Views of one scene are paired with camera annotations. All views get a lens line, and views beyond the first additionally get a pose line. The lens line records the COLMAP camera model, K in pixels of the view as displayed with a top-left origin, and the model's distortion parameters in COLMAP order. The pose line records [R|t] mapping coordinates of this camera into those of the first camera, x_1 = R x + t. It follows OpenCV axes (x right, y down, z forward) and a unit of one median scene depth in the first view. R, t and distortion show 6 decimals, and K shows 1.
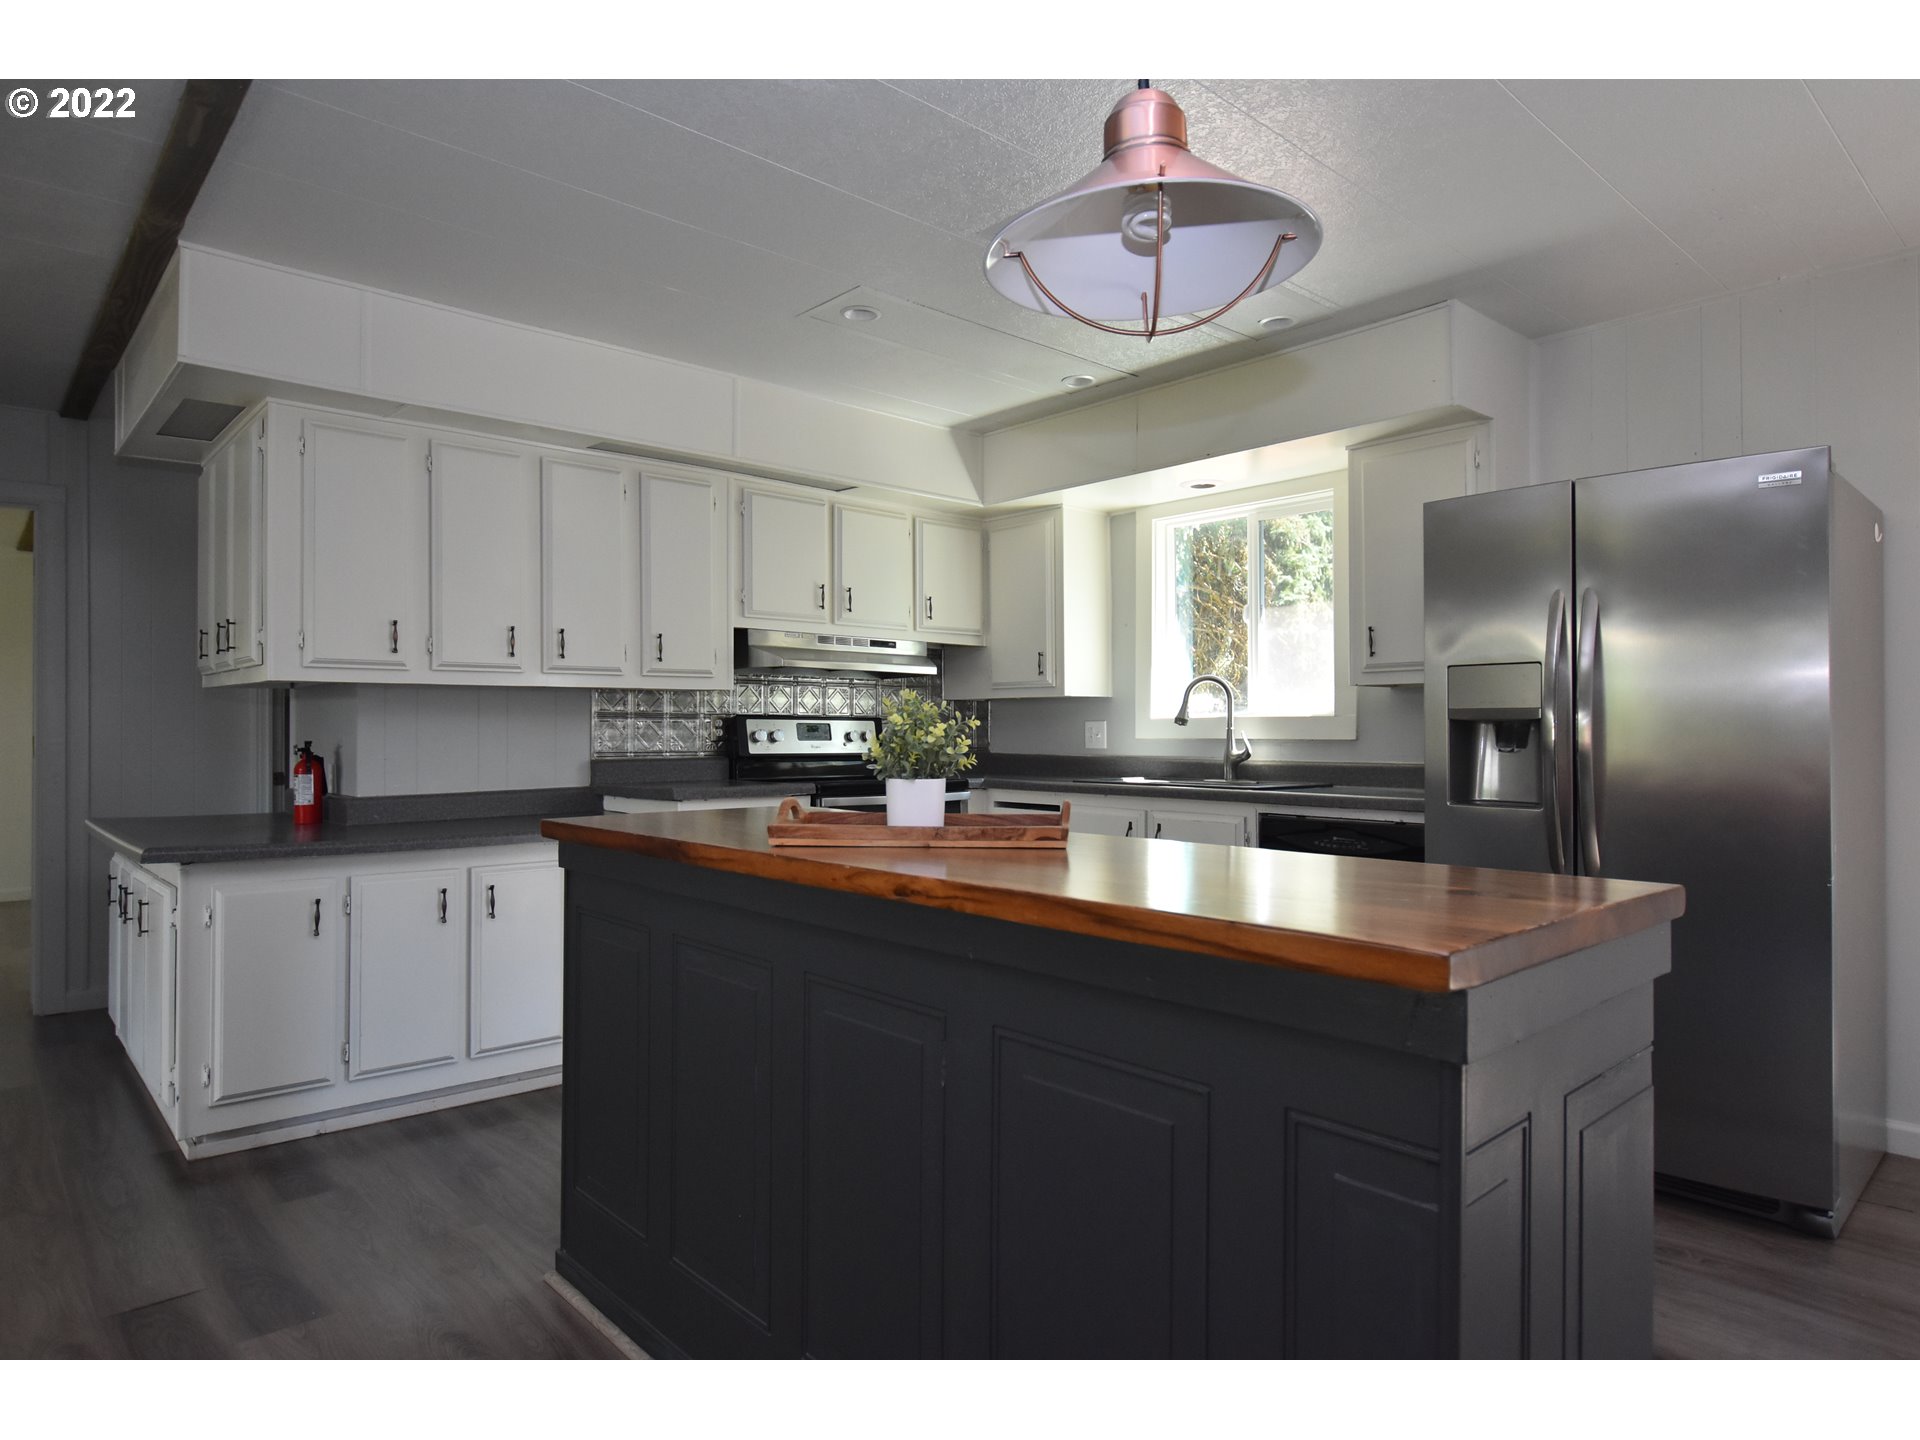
lens RADIAL K [[1148.2, 0, 960.0], [0, 1148.2, 720.0], [0, 0, 1]] dist [-0.007082, -0.000720]
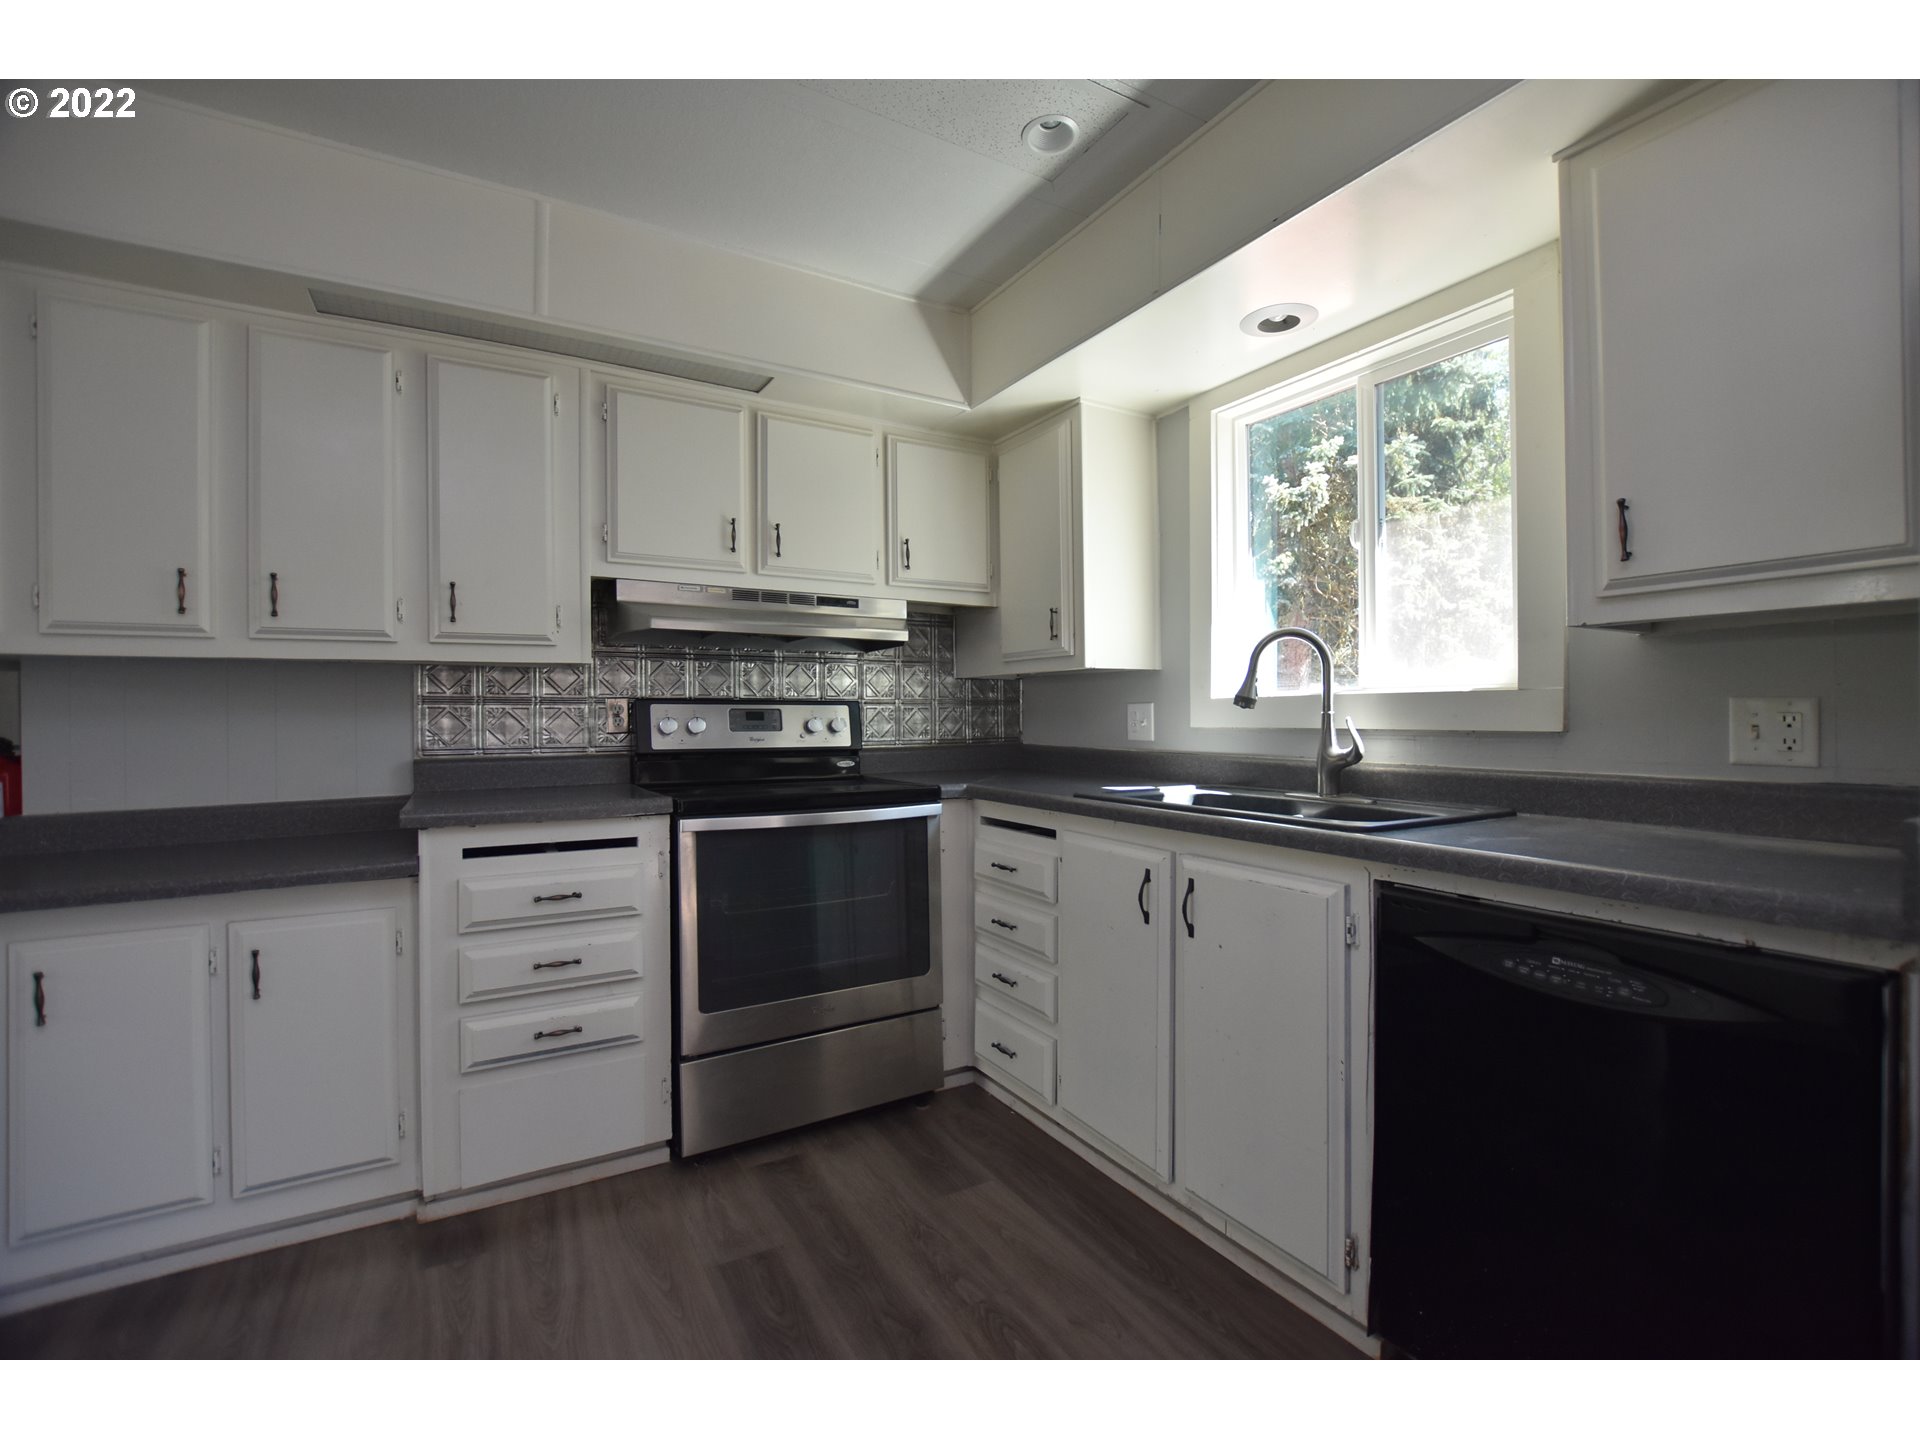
lens RADIAL K [[853.9, 0, 970.3], [0, 853.9, 717.5], [0, 0, 1]] dist [-0.022009, 0.000342]
pose [[0.981208, -0.004910, -0.192890, 0.130584], [0.007554, 0.999887, 0.012977, 0.002405], [0.192805, -0.014190, 0.981135, 0.495017]]
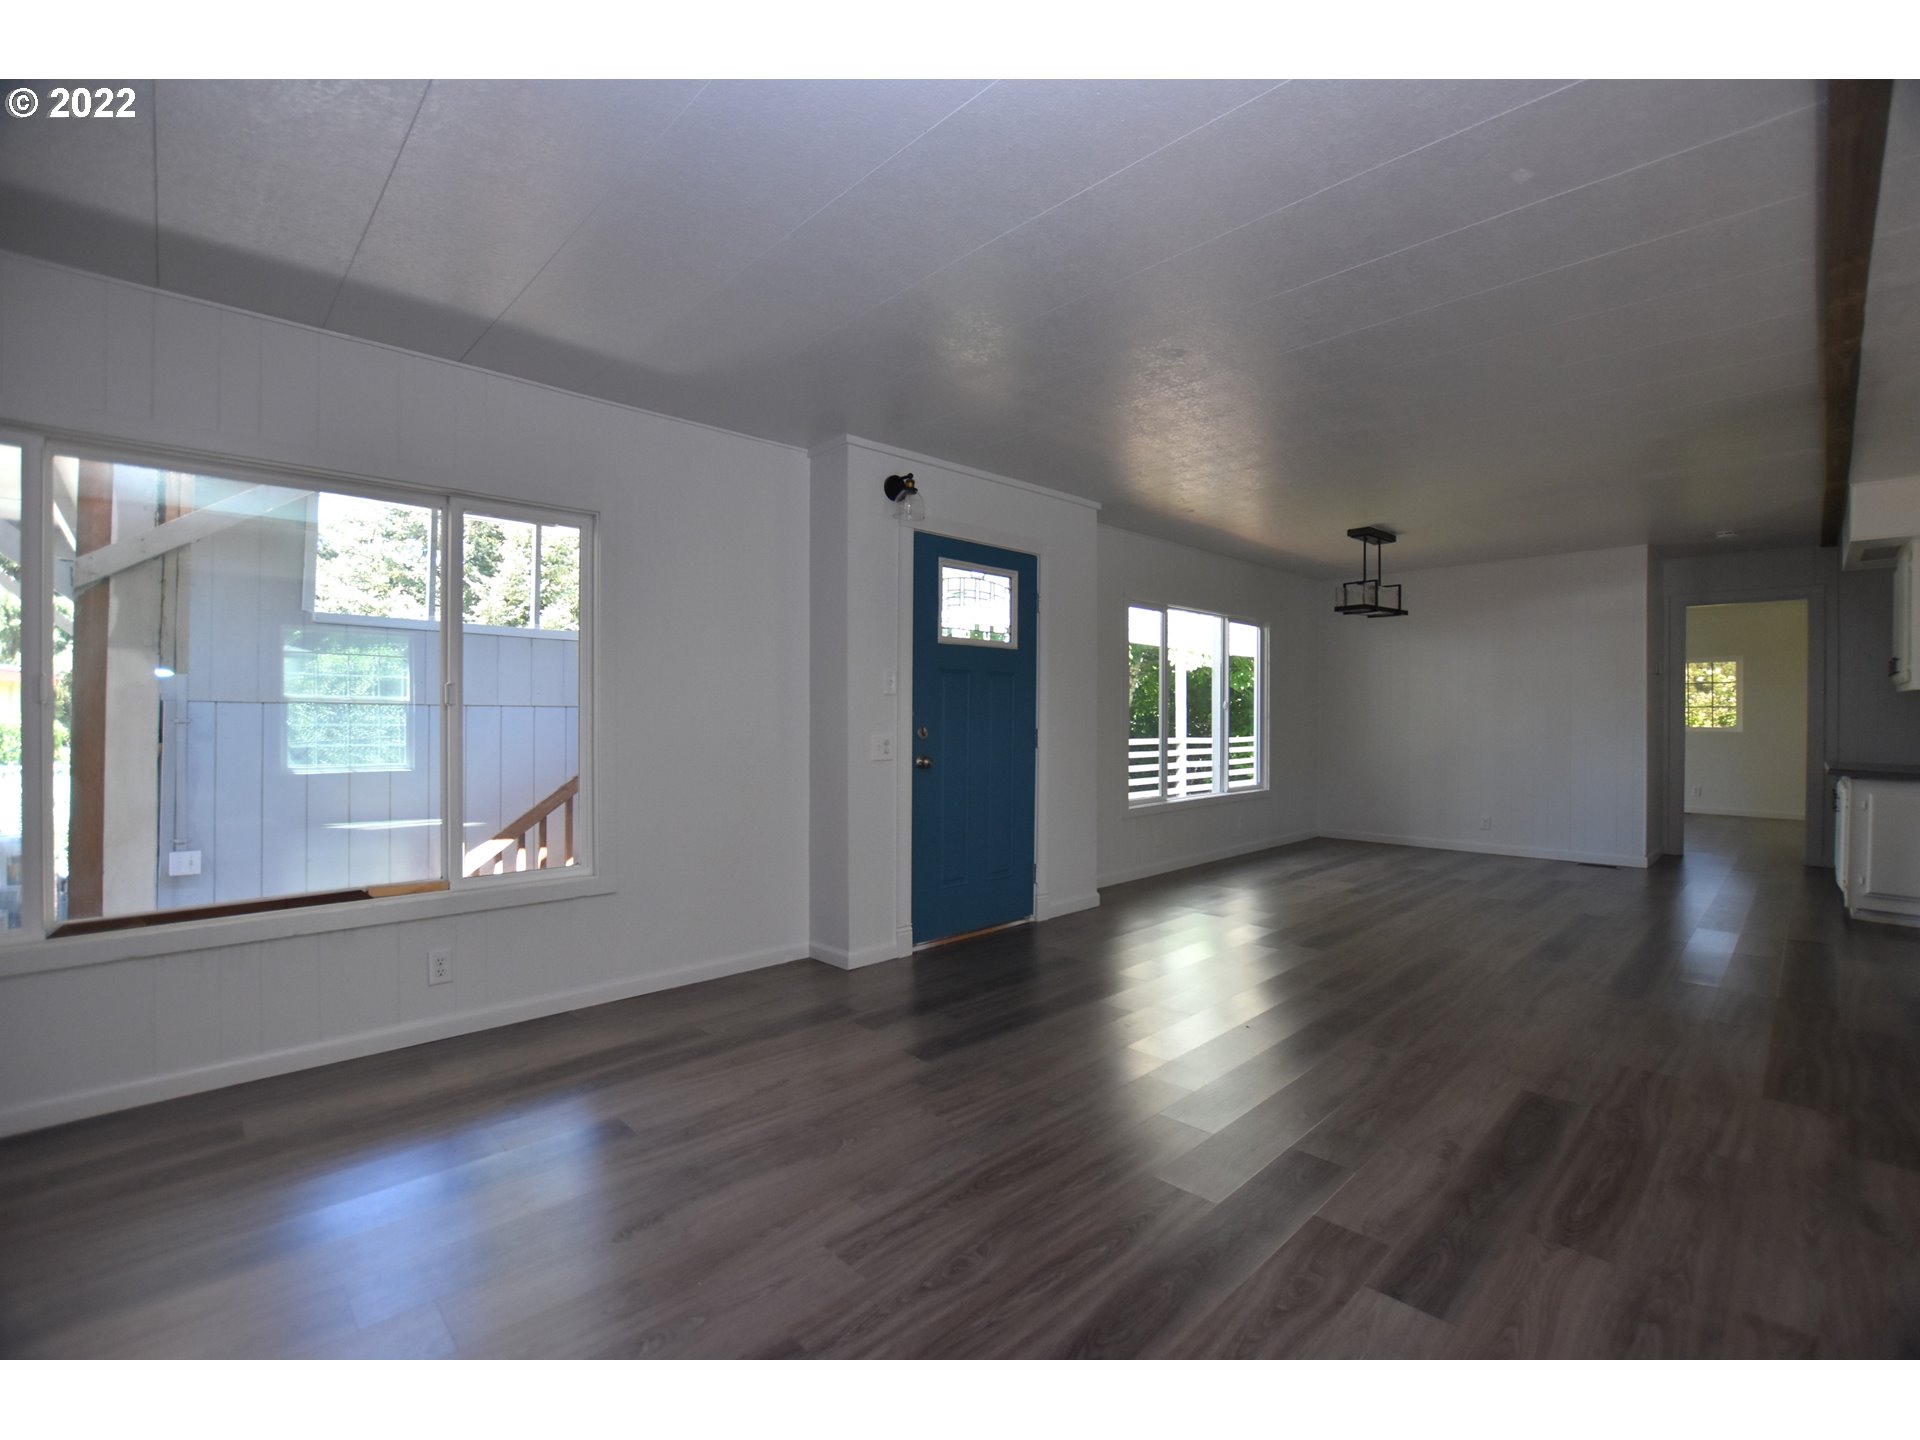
lens RADIAL K [[853.9, 0, 970.3], [0, 853.9, 717.5], [0, 0, 1]] dist [-0.022009, 0.000342]
pose [[0.047119, 0.012540, -0.998811, 0.502565], [-0.001120, 0.999921, 0.012501, -0.003209], [0.998889, 0.000530, 0.047130, -0.453098]]
